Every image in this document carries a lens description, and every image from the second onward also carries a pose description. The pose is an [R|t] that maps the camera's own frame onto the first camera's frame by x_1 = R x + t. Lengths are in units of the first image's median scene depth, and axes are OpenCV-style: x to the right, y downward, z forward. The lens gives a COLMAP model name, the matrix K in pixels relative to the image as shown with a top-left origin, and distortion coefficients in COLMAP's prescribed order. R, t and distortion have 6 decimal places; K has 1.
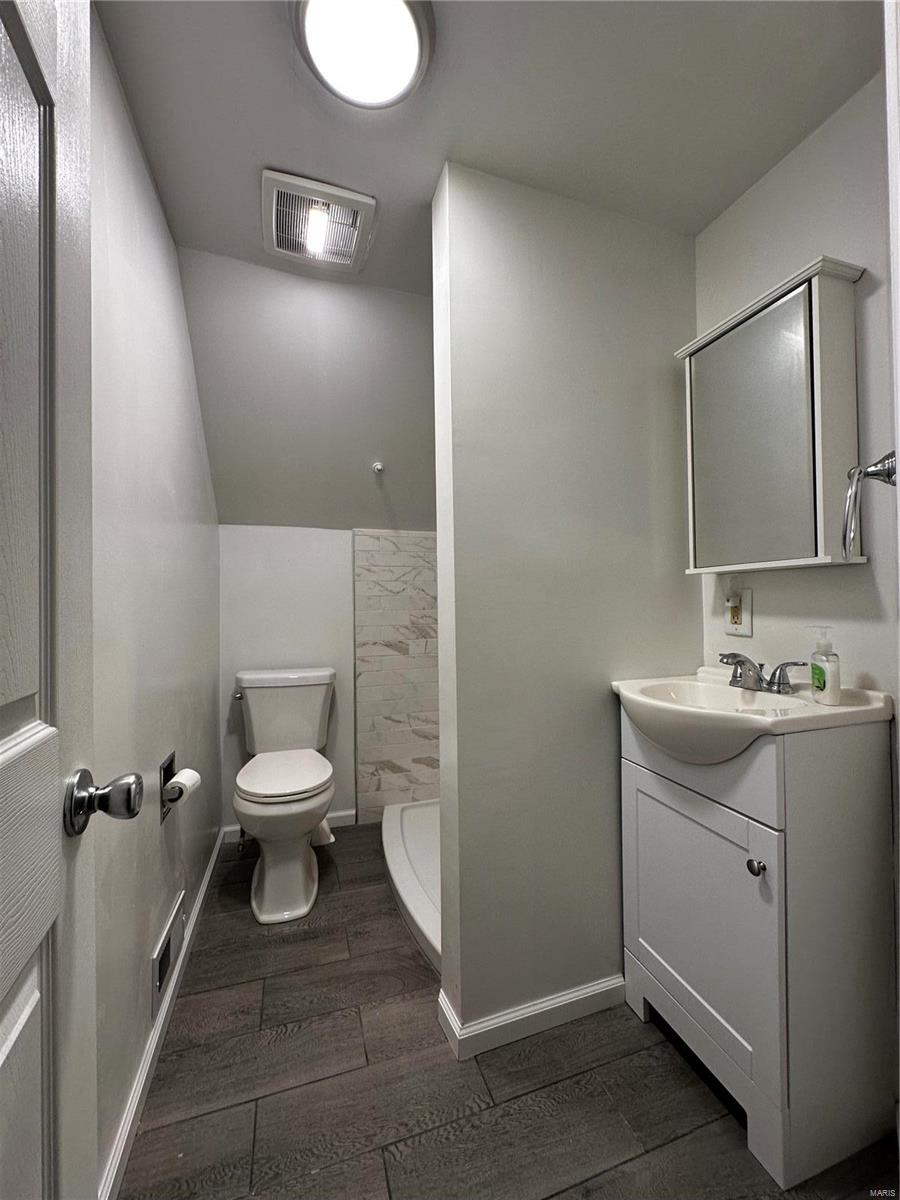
lens RADIAL K [[477.3, 0, 452.6], [0, 477.3, 600.8], [0, 0, 1]] dist [-0.013355, 0.002386]
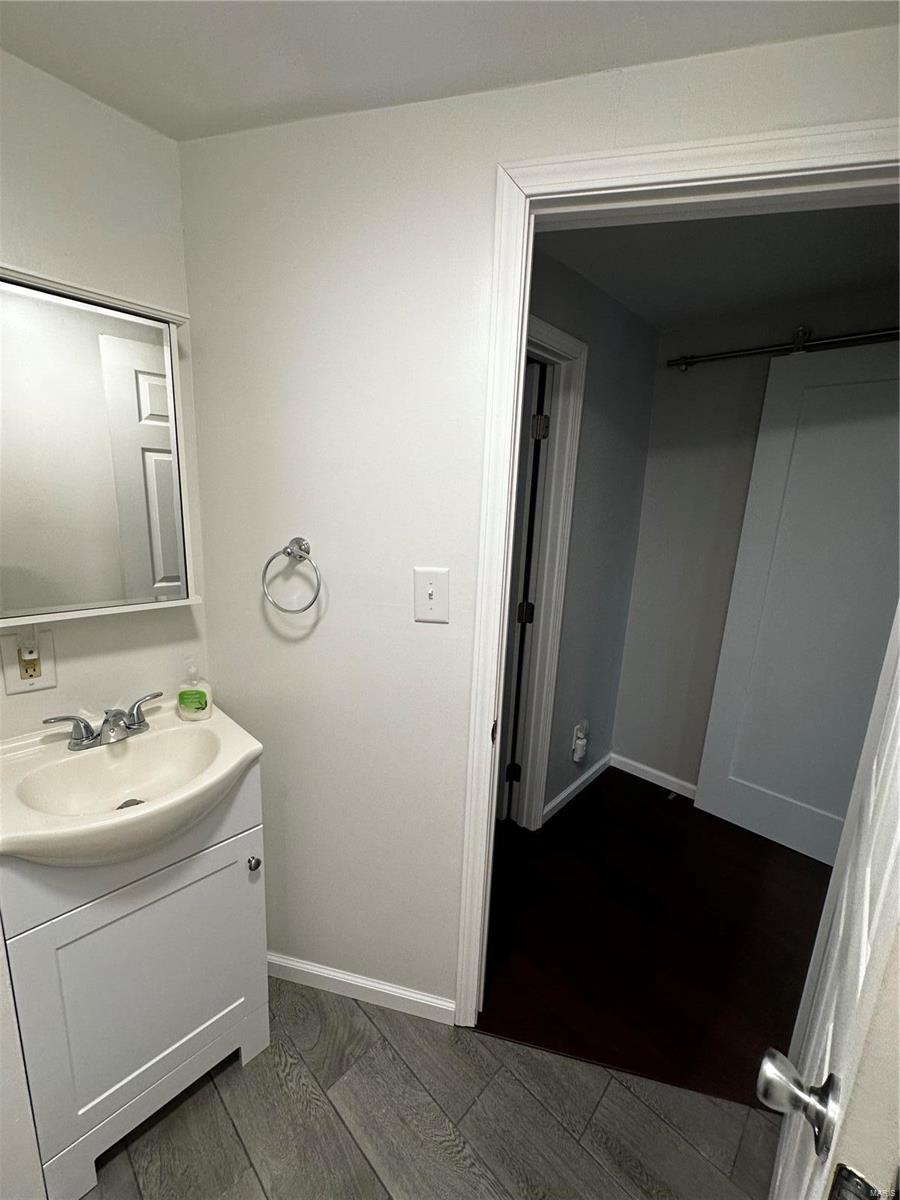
lens RADIAL K [[477.3, 0, 450.8], [0, 477.3, 595.9], [0, 0, 1]] dist [-0.013355, 0.002386]
pose [[-0.472609, -0.182844, 0.862095, -0.473906], [-0.040007, 0.981683, 0.186275, -0.326440], [-0.880364, 0.053545, -0.471267, 0.971466]]
